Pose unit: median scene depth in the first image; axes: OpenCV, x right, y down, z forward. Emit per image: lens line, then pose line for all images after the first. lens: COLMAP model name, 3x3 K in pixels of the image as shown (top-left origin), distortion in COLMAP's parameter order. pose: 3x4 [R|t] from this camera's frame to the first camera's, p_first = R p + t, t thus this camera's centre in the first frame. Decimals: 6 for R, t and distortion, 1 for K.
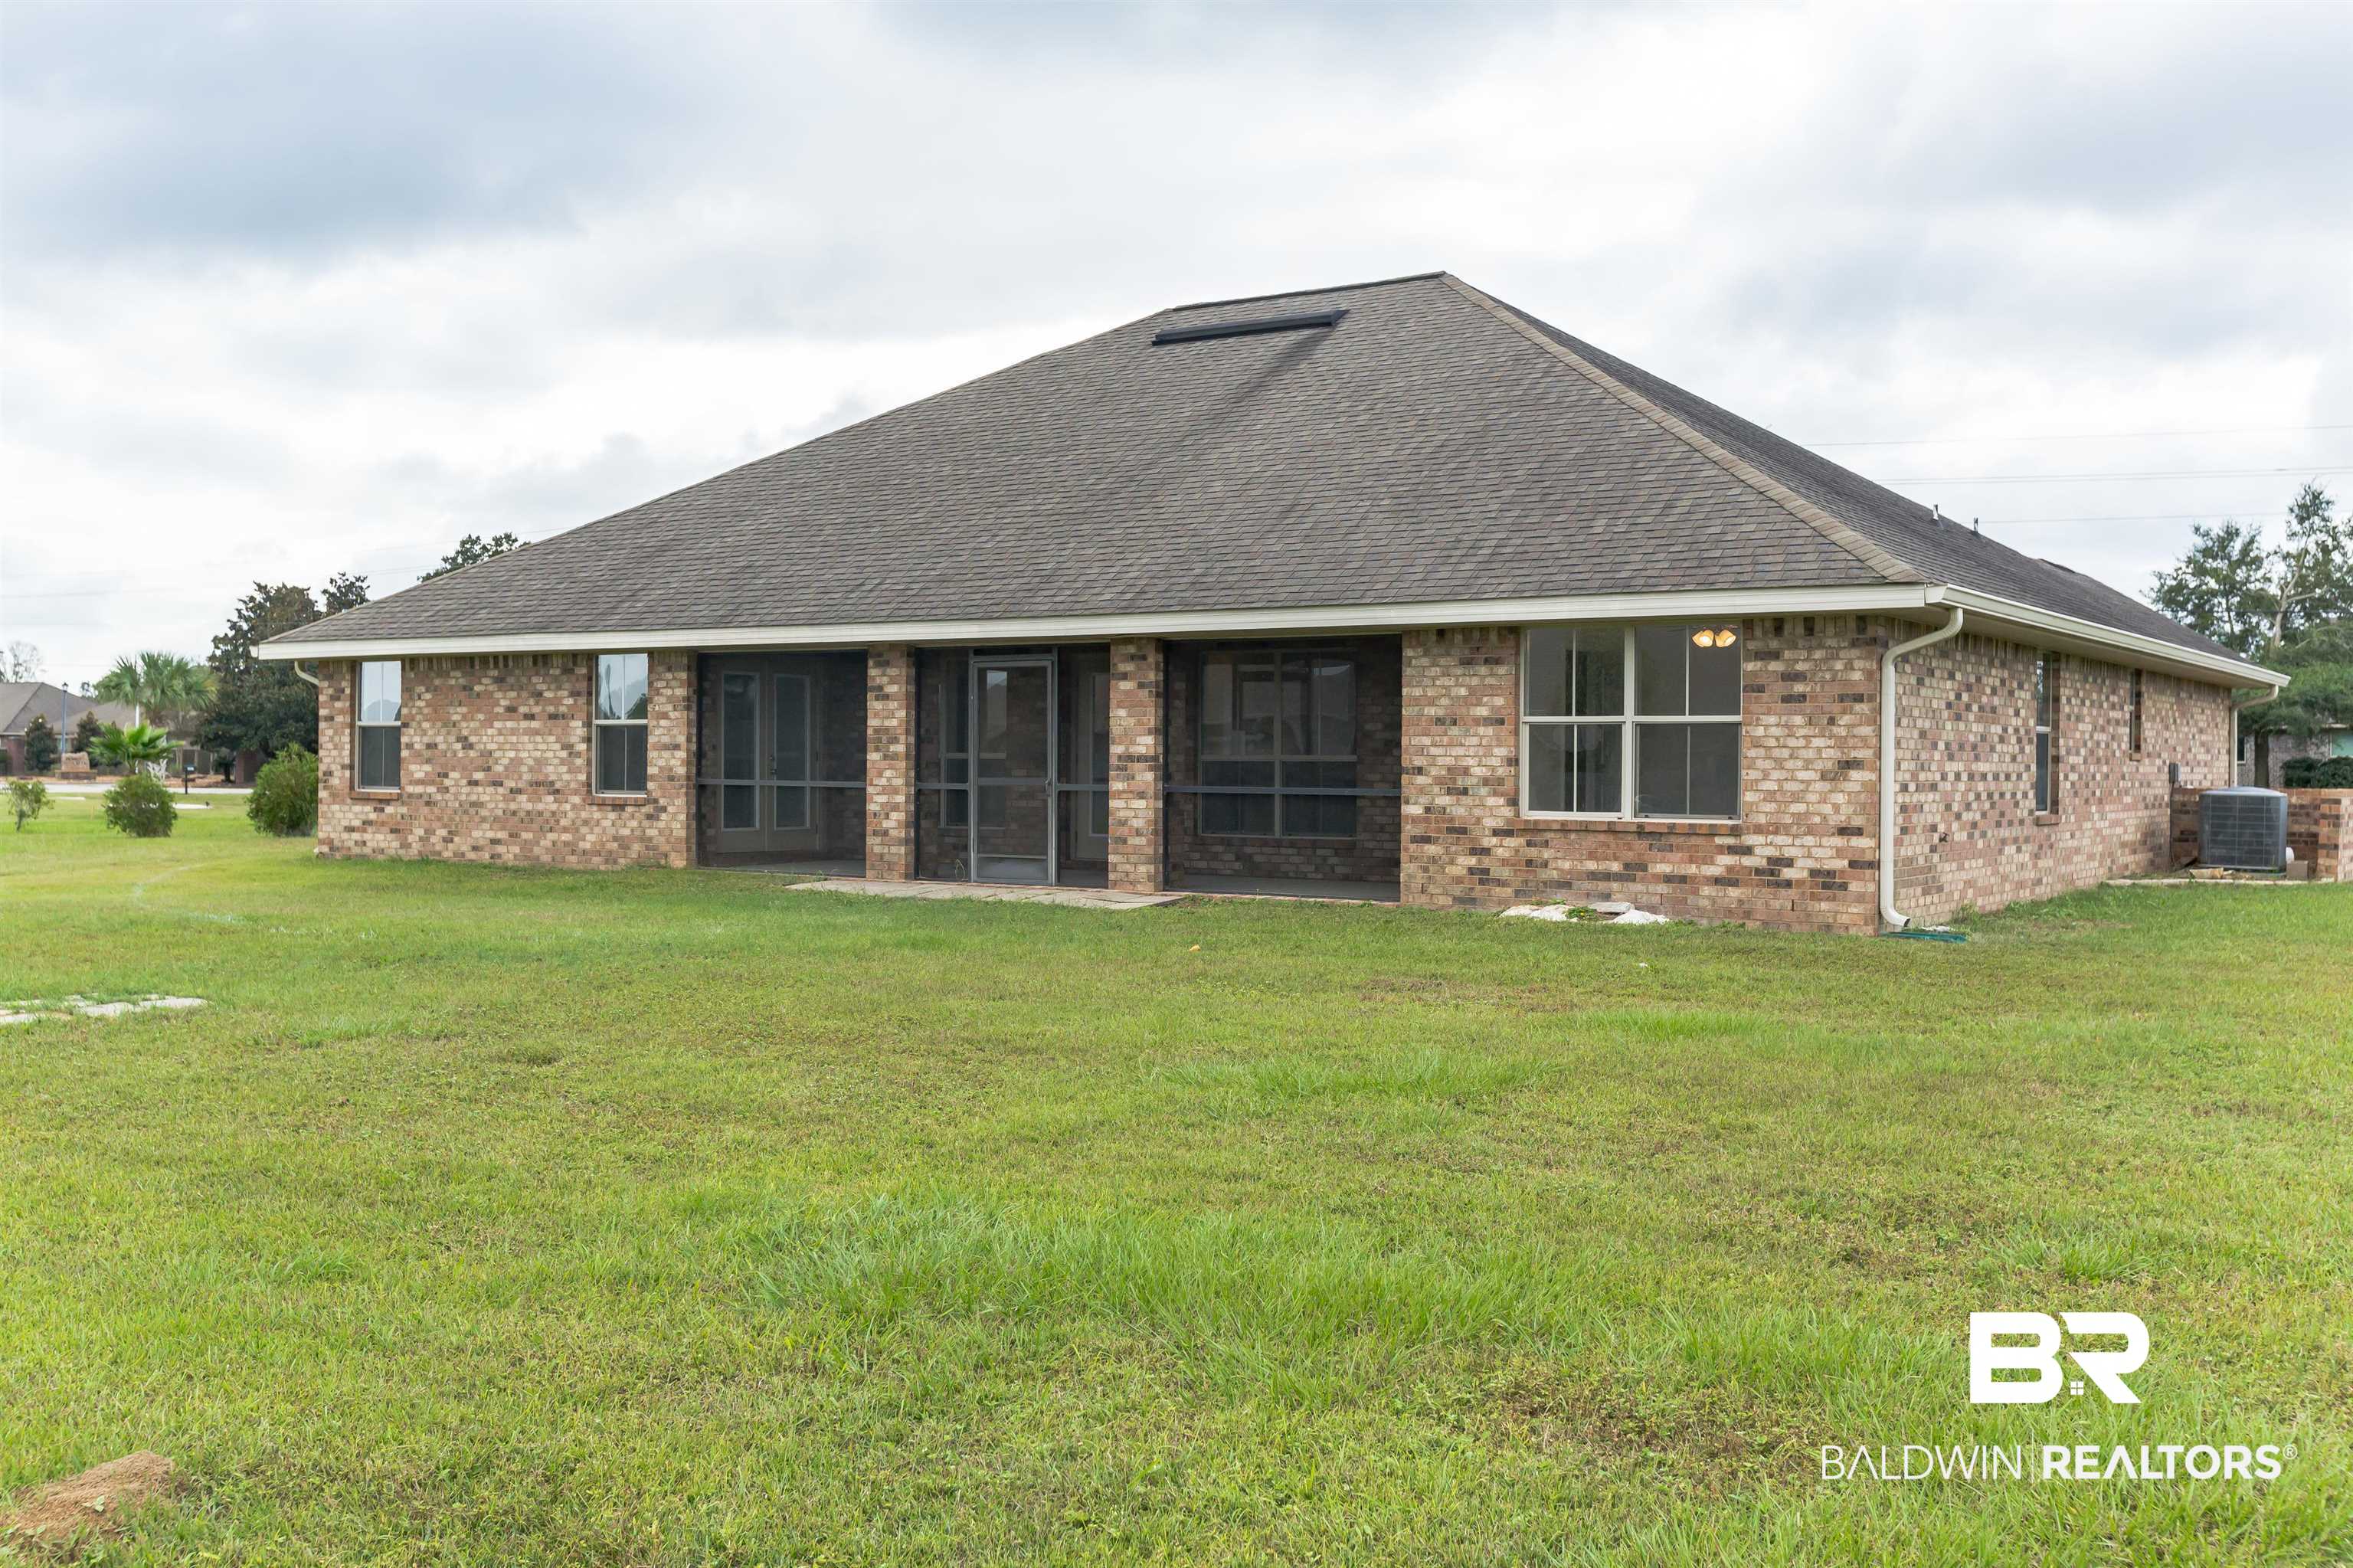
lens RADIAL K [[2209.1, 0, 1176.5], [0, 2209.1, 784.0], [0, 0, 1]] dist [-0.001396, 0.001439]
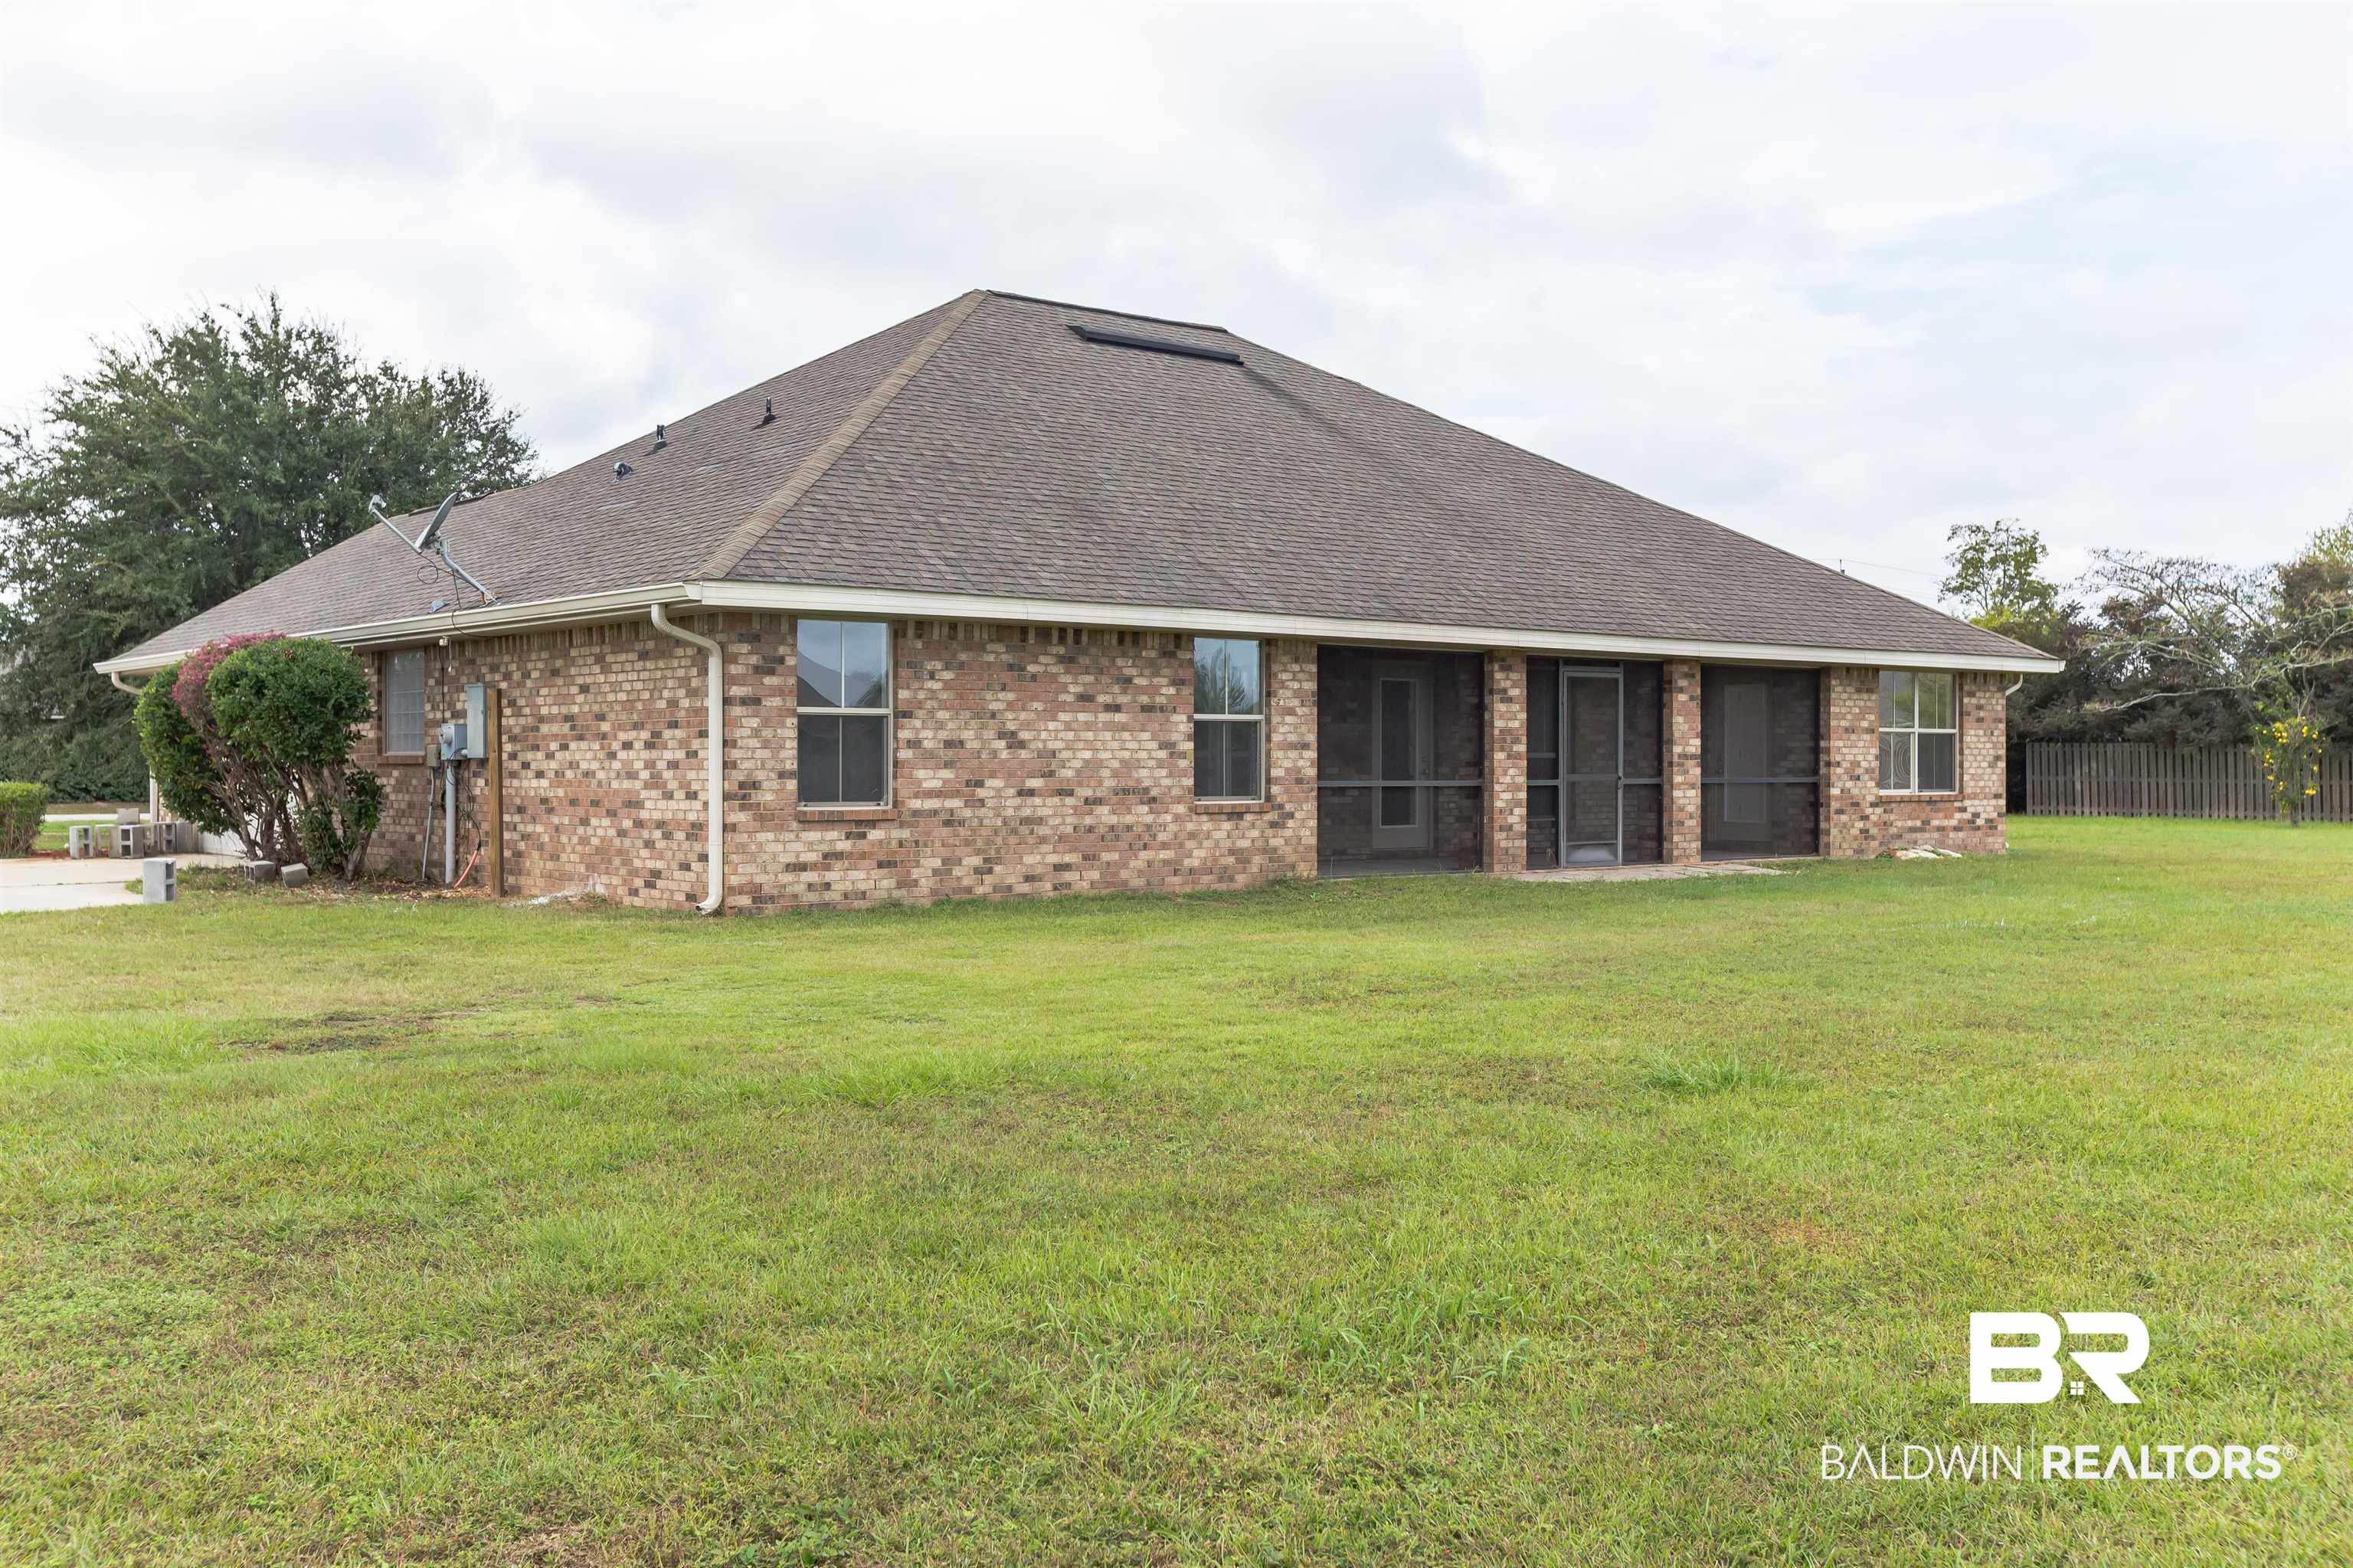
lens RADIAL K [[2209.1, 0, 1176.5], [0, 2209.1, 784.0], [0, 0, 1]] dist [-0.001396, 0.001439]
pose [[0.293662, -0.020699, 0.955685, -1.081339], [0.007299, 0.999785, 0.019411, -0.018763], [-0.955881, 0.001275, 0.293750, 0.763392]]
